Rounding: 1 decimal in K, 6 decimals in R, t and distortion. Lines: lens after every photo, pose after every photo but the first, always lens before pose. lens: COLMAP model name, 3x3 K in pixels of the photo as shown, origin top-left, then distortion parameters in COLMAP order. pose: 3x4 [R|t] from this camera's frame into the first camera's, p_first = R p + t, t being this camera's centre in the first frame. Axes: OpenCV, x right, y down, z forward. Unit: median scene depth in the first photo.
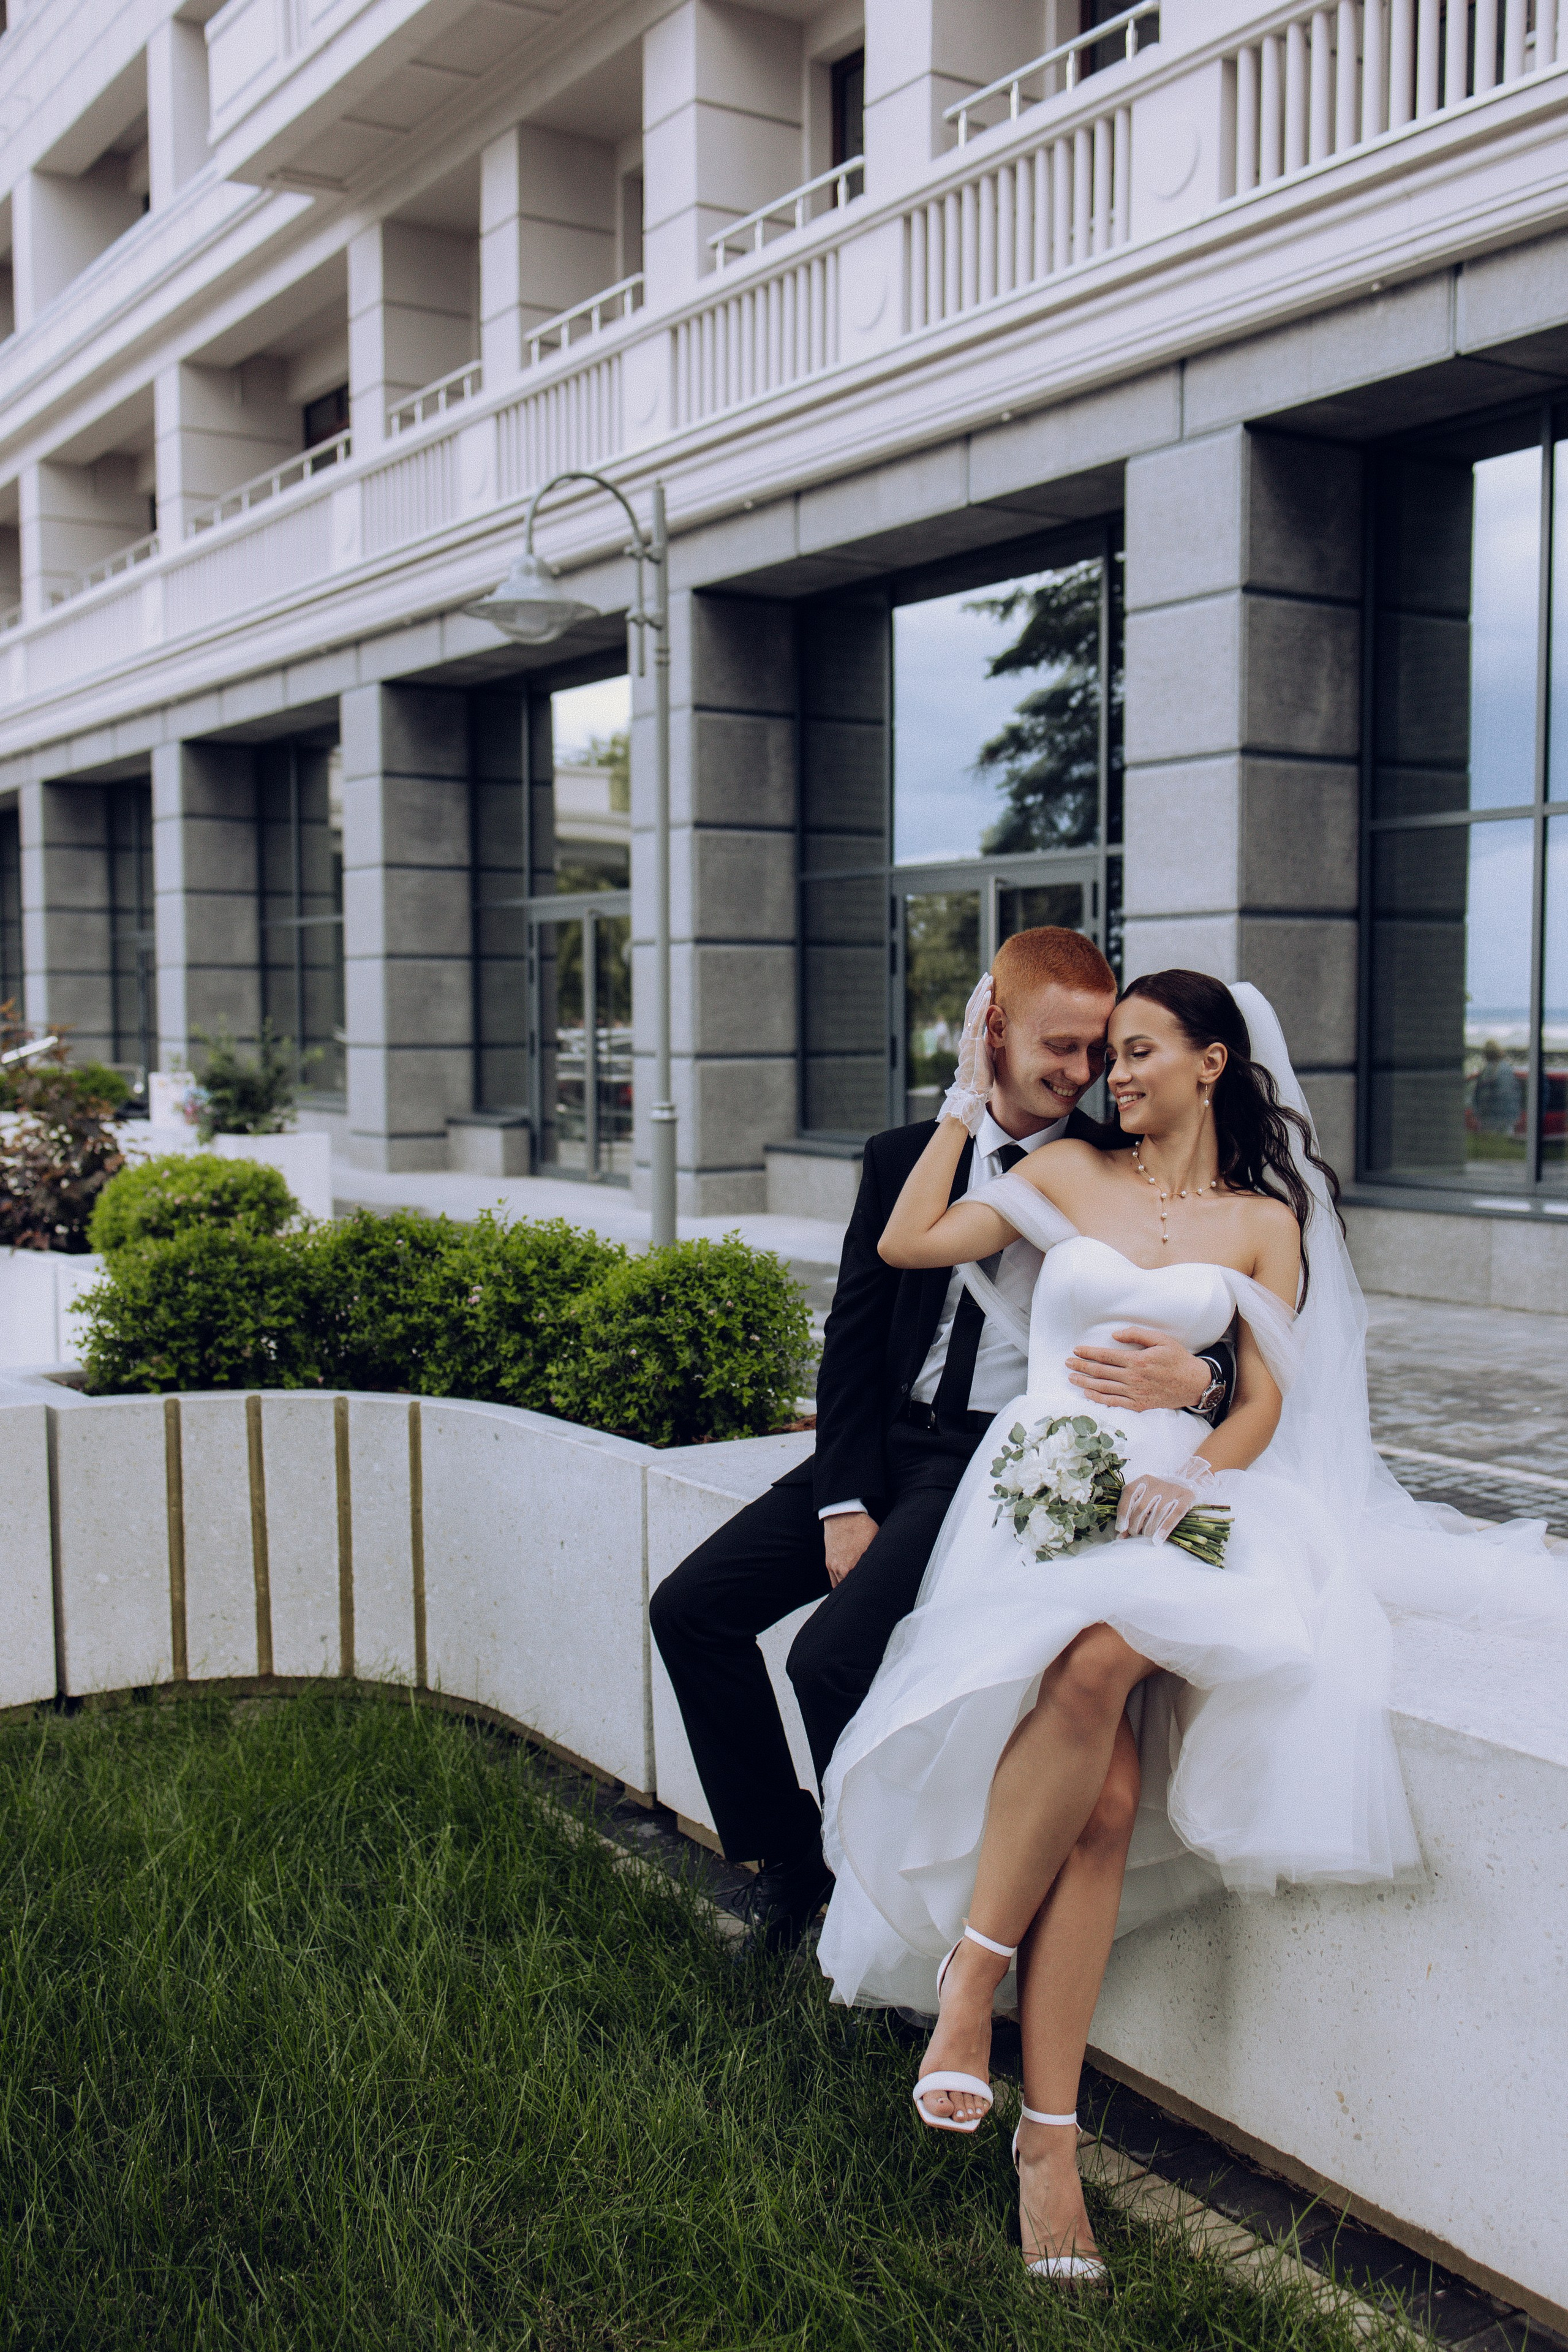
lens RADIAL K [[2308.4, 0, 785.6], [0, 2308.4, 1183.9], [0, 0, 1]] dist [0.099712, 0.000000]
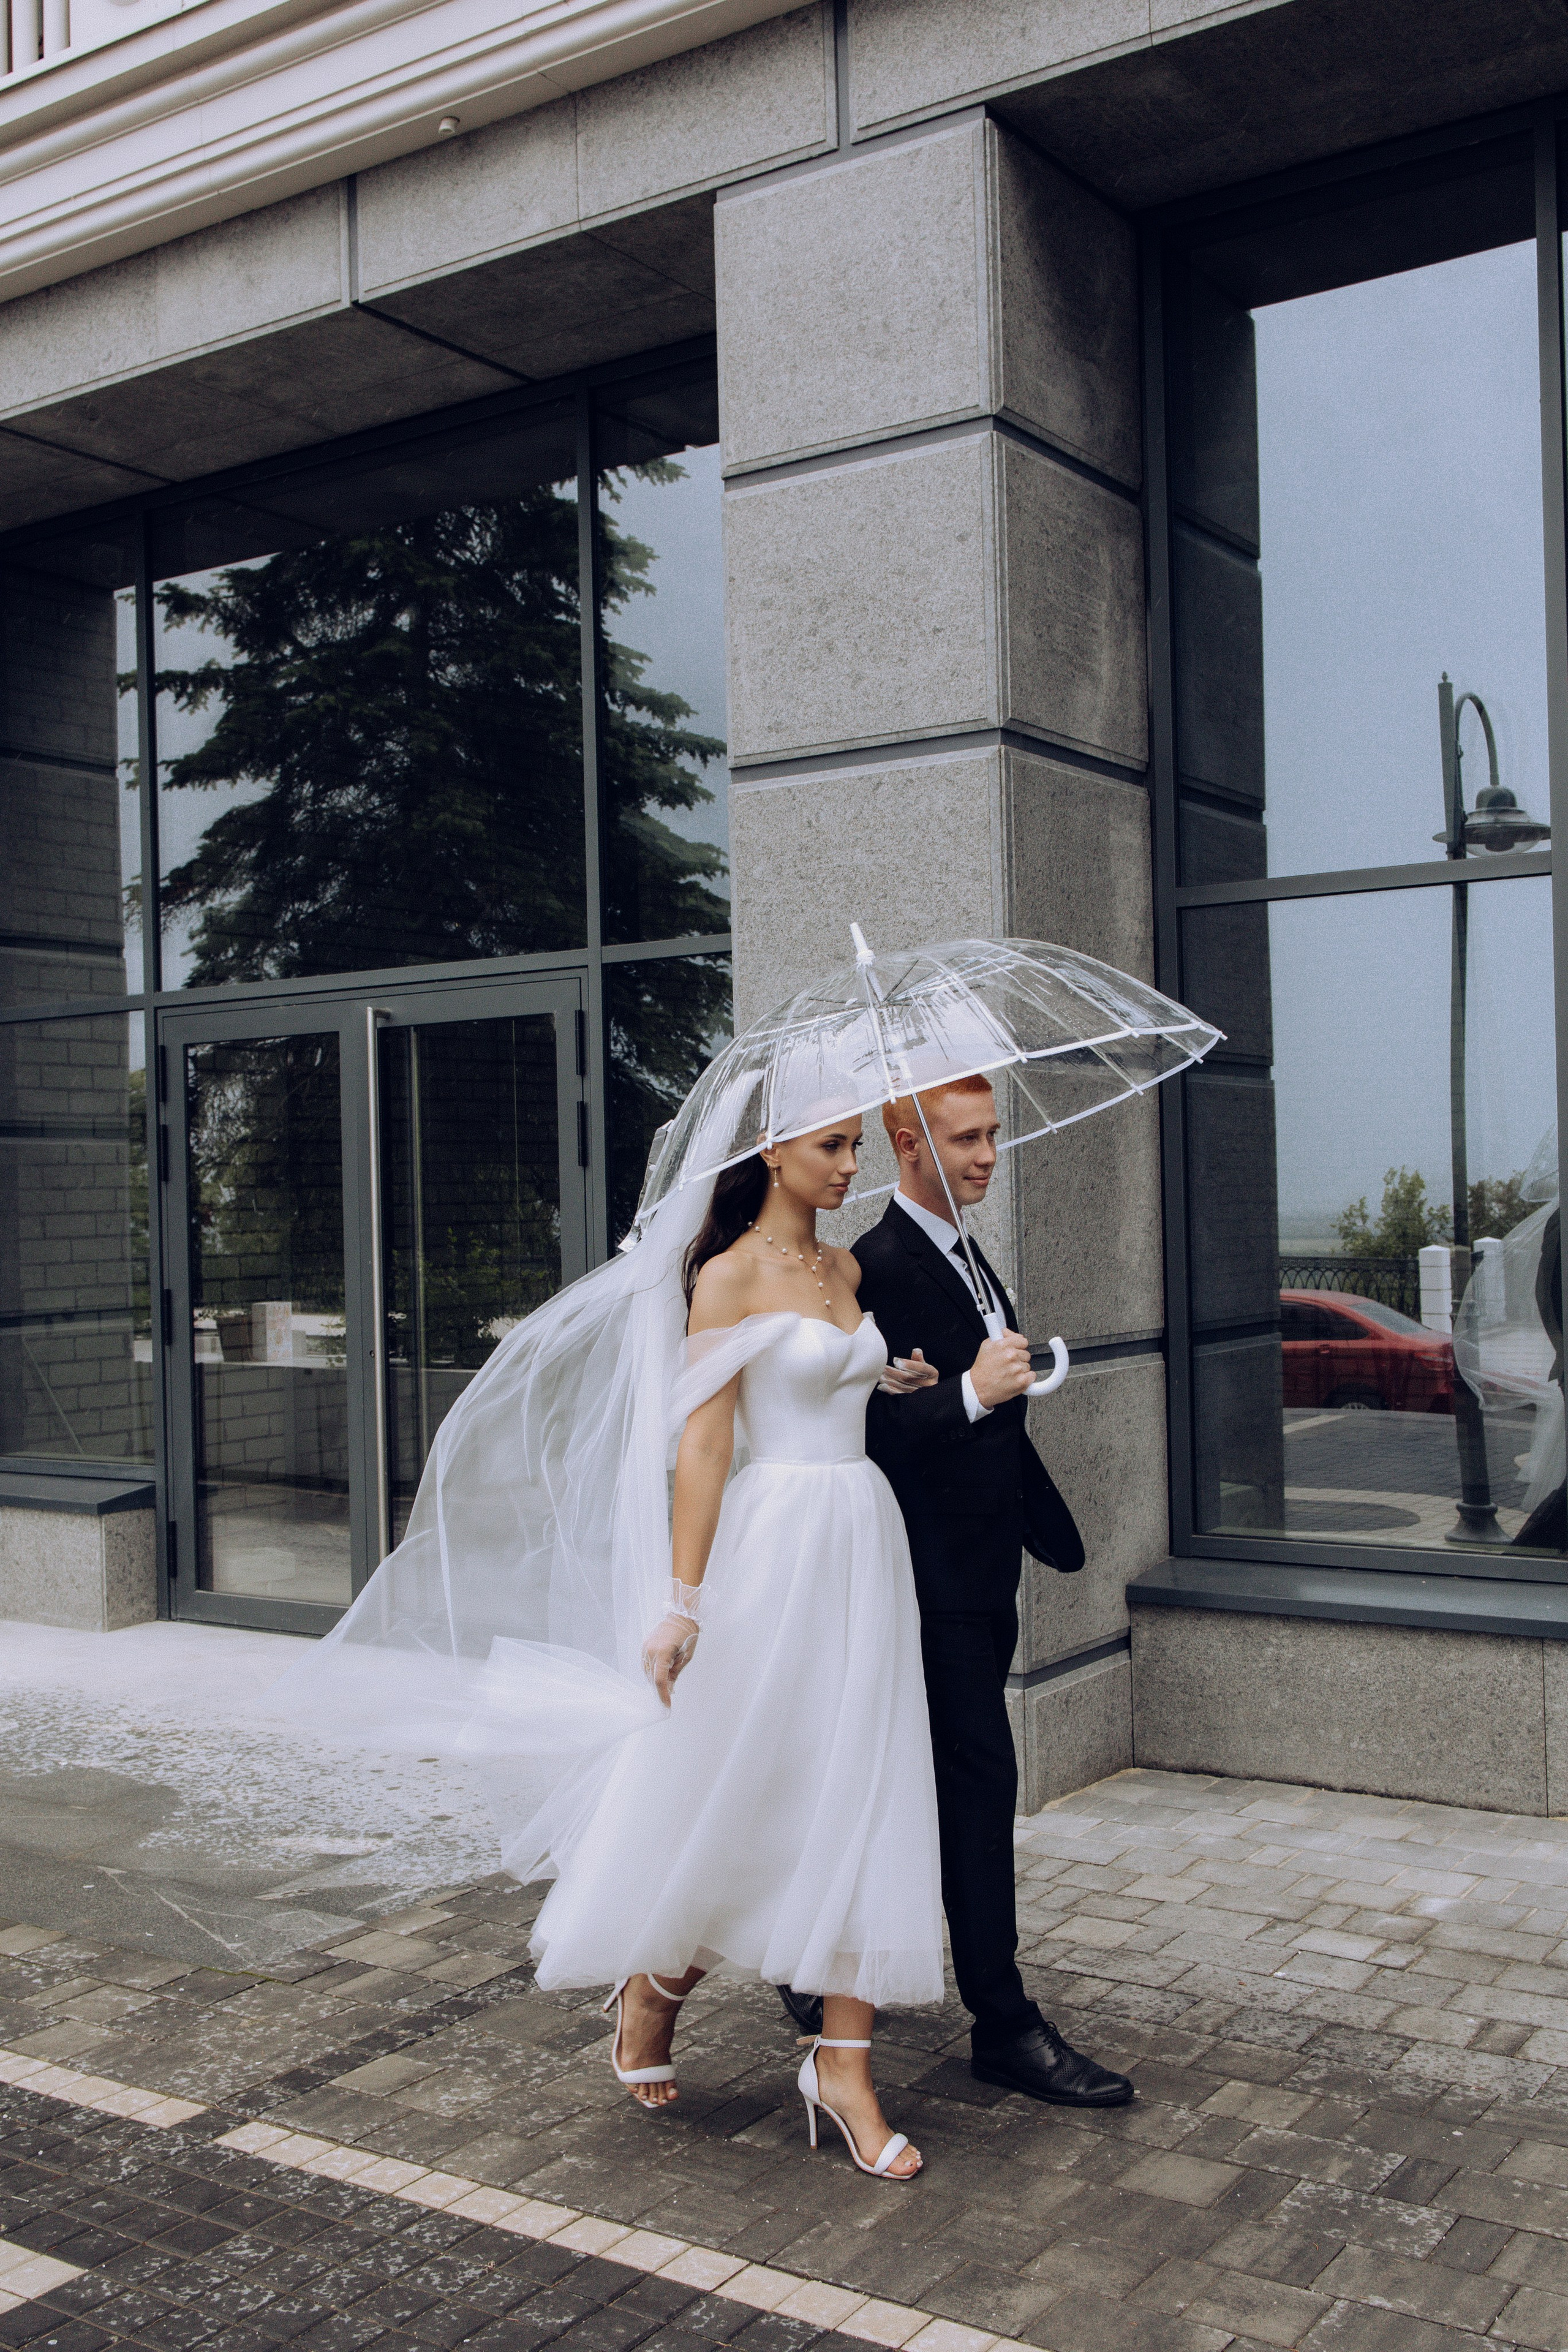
lens RADIAL K [[2308.4, 0, 795.4], [0, 2308.4, 1169.0], [0, 0, 1]] dist [0.099712, 0.000000]
pose [[0.918527, -0.011957, 0.395177, -0.048895], [0.051372, 0.994678, -0.089308, -0.043658], [-0.392006, 0.102333, 0.914253, 0.529132]]
